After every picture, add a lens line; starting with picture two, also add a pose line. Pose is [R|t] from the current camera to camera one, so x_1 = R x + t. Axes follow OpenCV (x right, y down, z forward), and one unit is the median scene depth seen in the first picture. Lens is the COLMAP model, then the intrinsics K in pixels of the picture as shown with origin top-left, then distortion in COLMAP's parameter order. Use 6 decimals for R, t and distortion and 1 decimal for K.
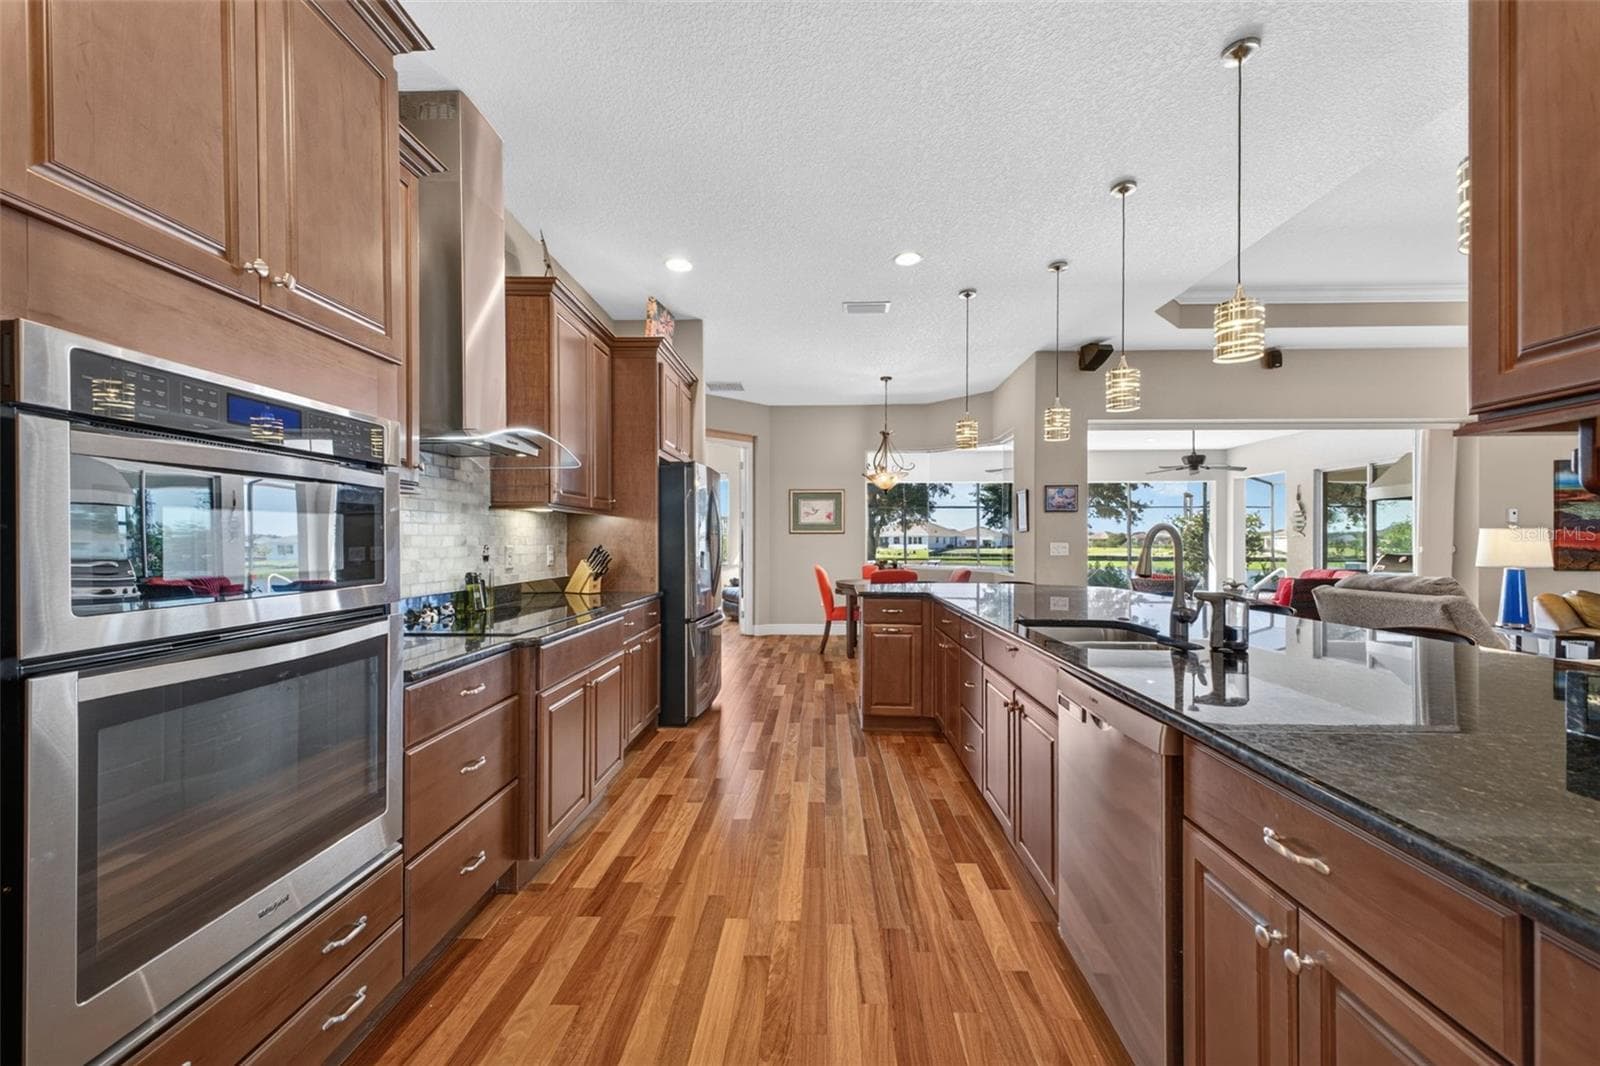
lens RADIAL K [[634.9, 0, 807.0], [0, 634.9, 541.6], [0, 0, 1]] dist [0.014447, -0.004696]
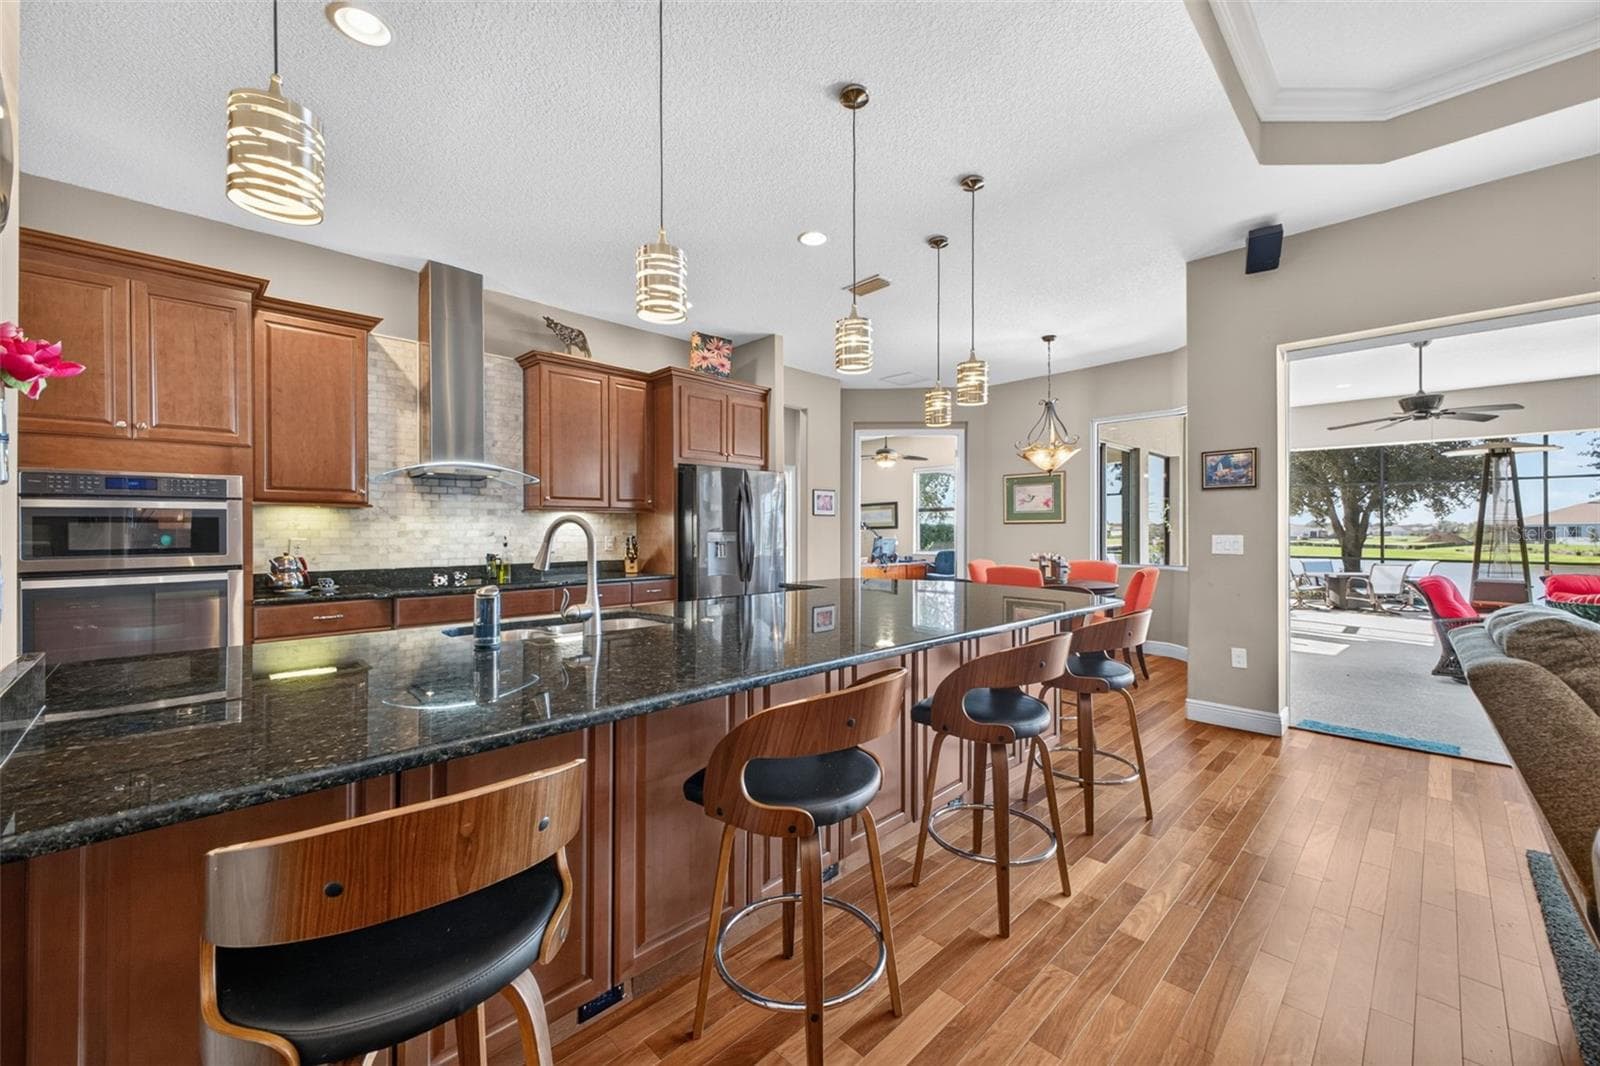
lens RADIAL K [[634.9, 0, 813.8], [0, 634.9, 523.4], [0, 0, 1]] dist [0.014447, -0.004696]
pose [[0.725537, -0.011225, -0.688092, 0.962083], [0.001487, 0.999890, -0.014743, -0.001505], [0.688182, 0.009674, 0.725474, 0.362035]]
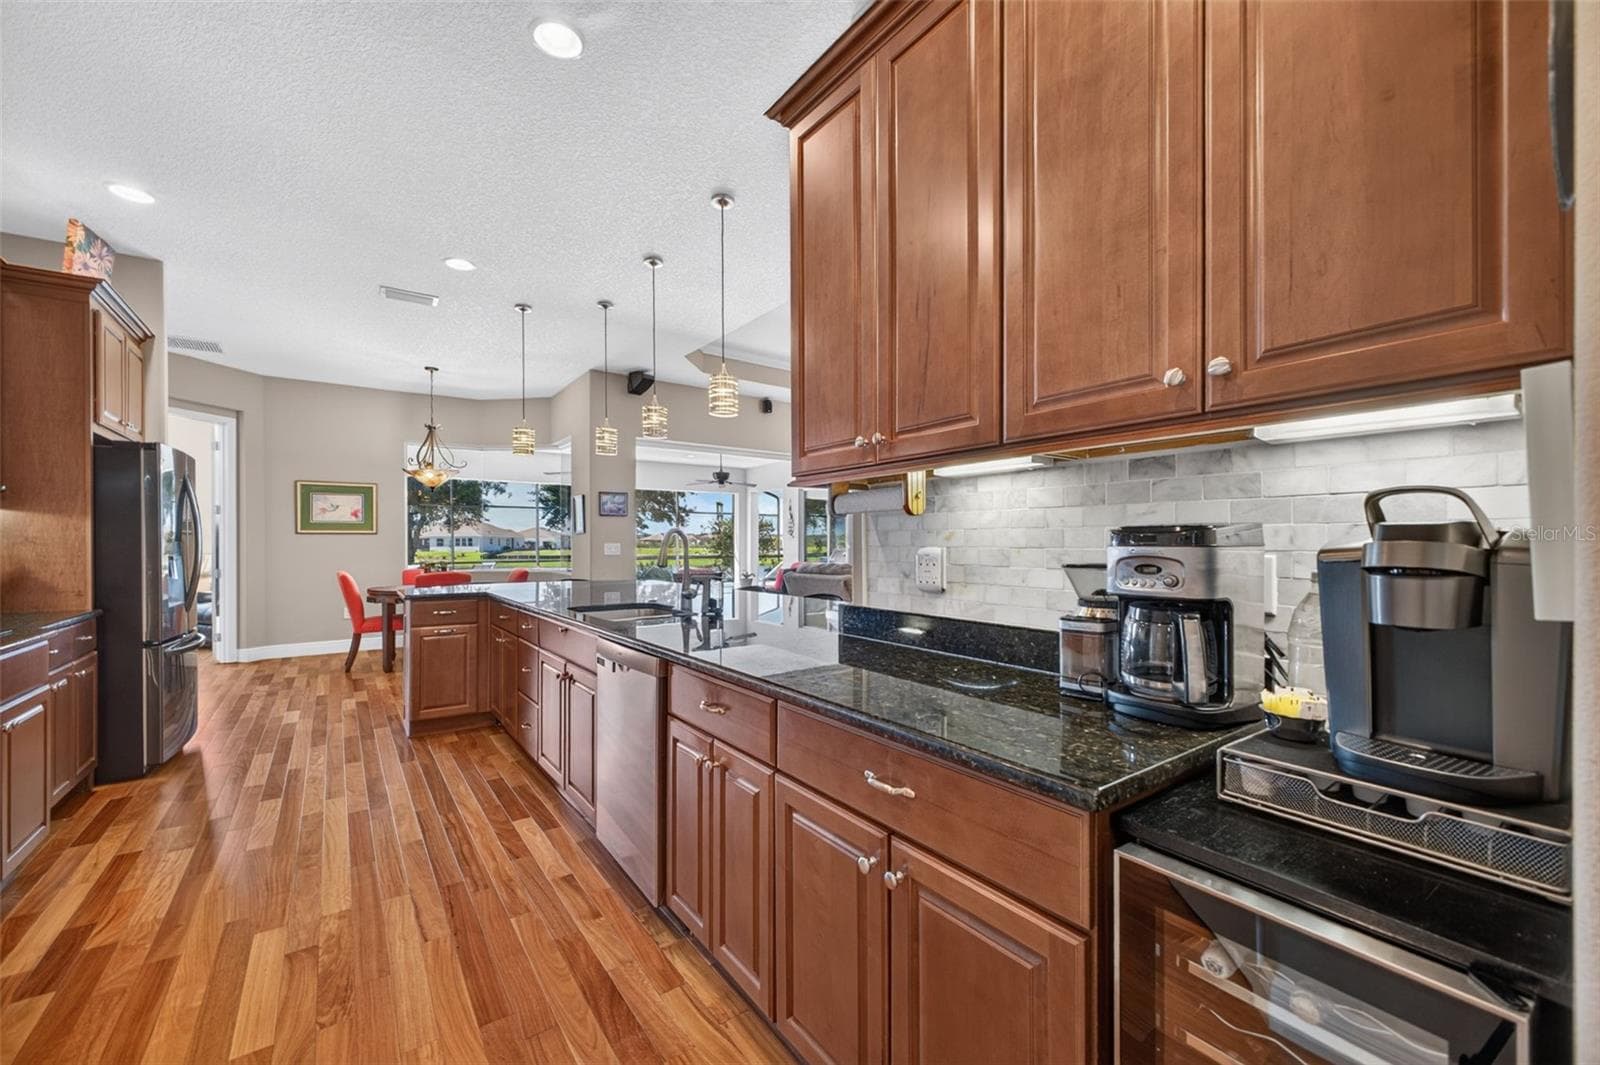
lens RADIAL K [[634.9, 0, 810.0], [0, 634.9, 540.0], [0, 0, 1]] dist [0.014447, -0.004696]
pose [[0.785906, -0.002336, 0.618341, -0.039912], [0.005278, 0.999982, -0.002930, 0.002474], [-0.618323, 0.005566, 0.785904, -0.170004]]
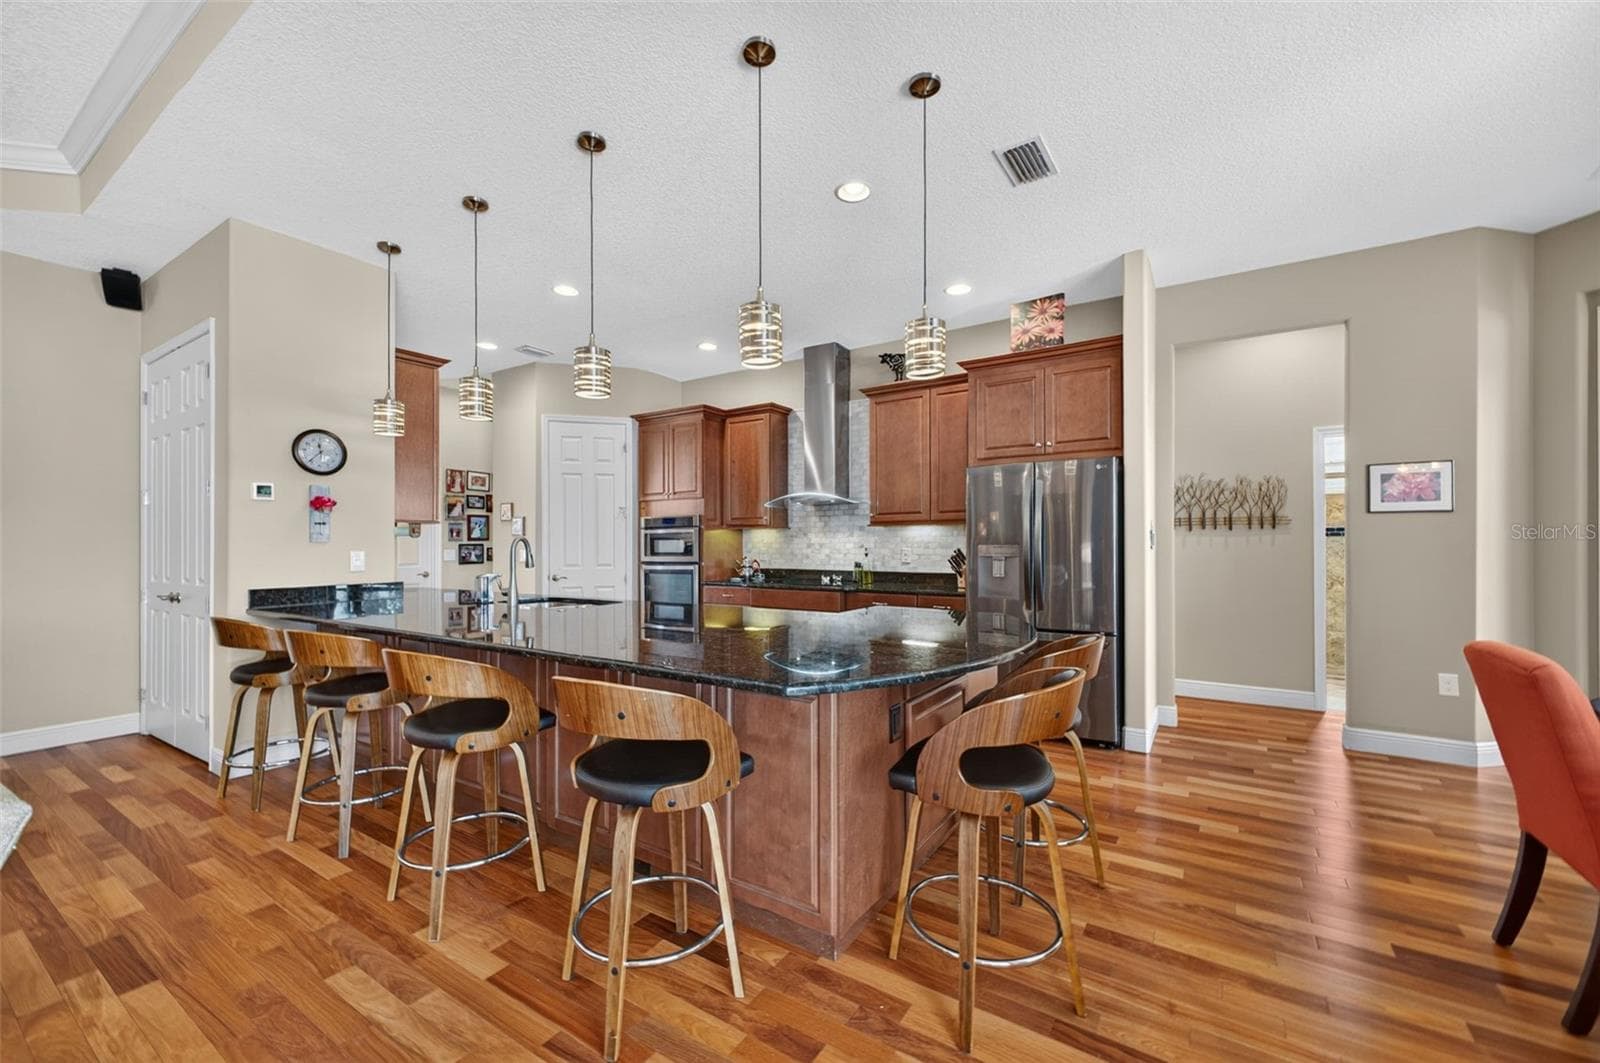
lens RADIAL K [[634.9, 0, 798.9], [0, 634.9, 542.4], [0, 0, 1]] dist [0.014447, -0.004696]
pose [[-0.530060, 0.000648, -0.847960, 1.027848], [0.001867, 0.999998, -0.000403, -0.008699], [0.847958, -0.001797, -0.530060, 1.618323]]
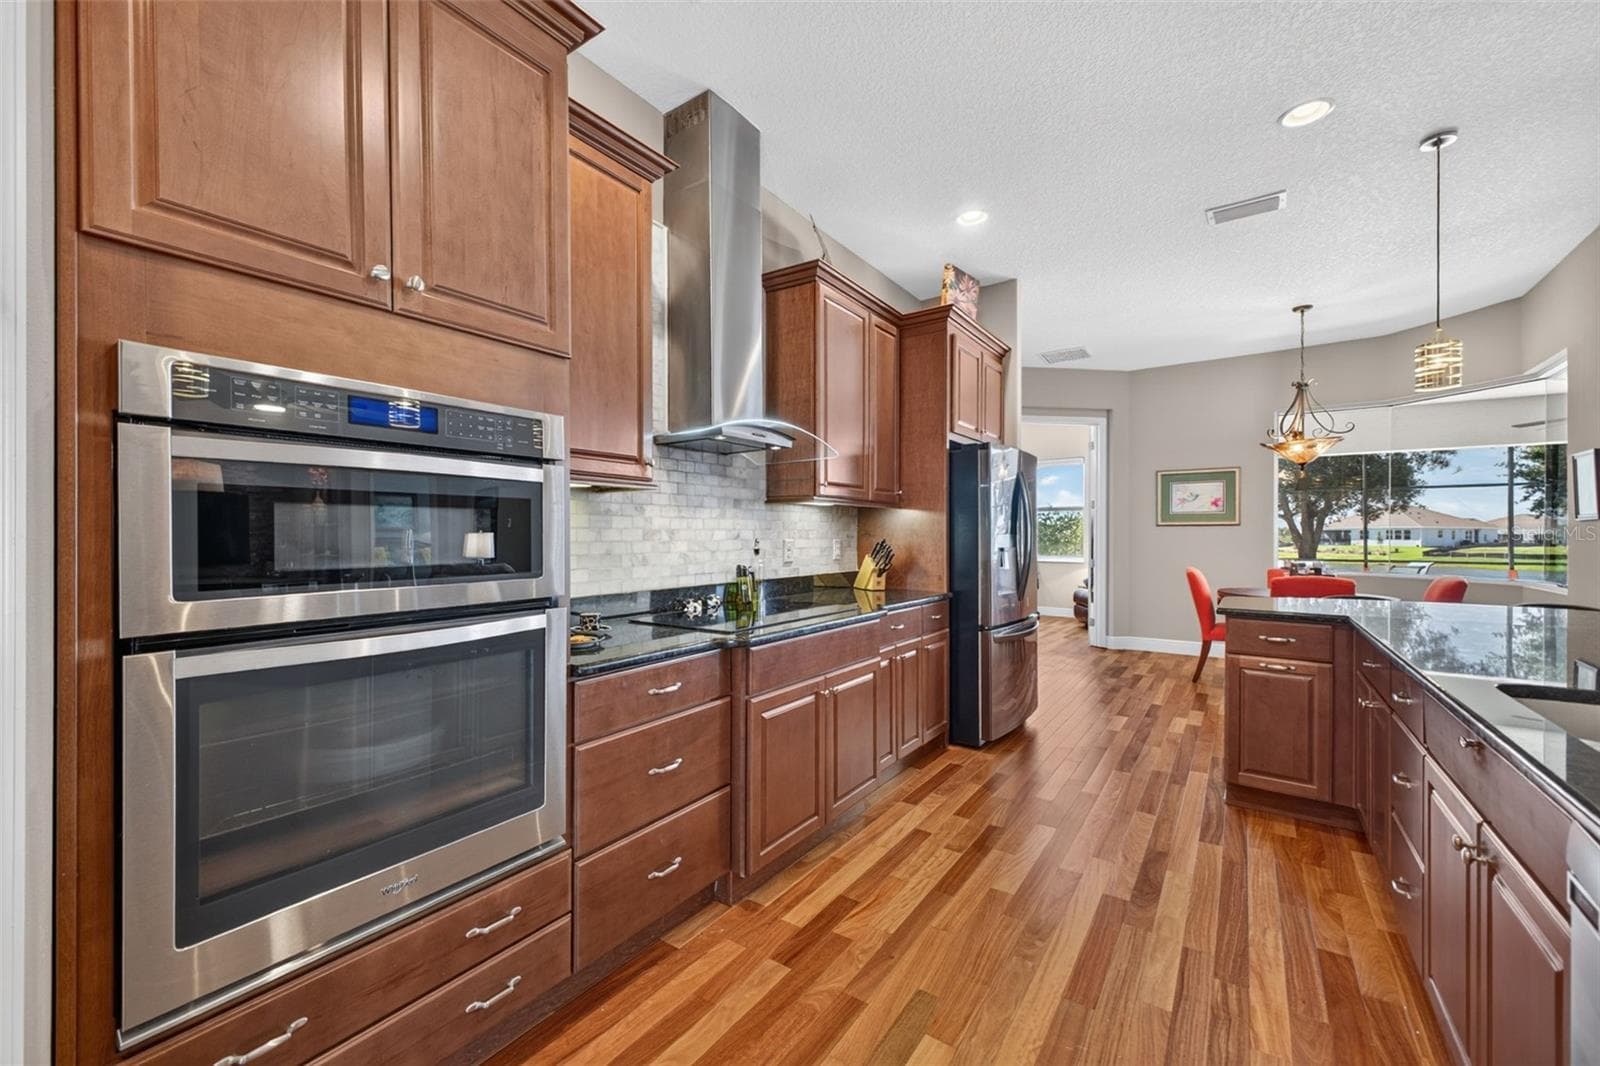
lens RADIAL K [[634.9, 0, 804.1], [0, 634.9, 535.4], [0, 0, 1]] dist [0.014447, -0.004696]
pose [[0.836054, 0.000965, -0.548647, 0.102457], [-0.001305, 0.999999, -0.000229, -0.000205], [0.548646, 0.000907, 0.836054, 0.174960]]
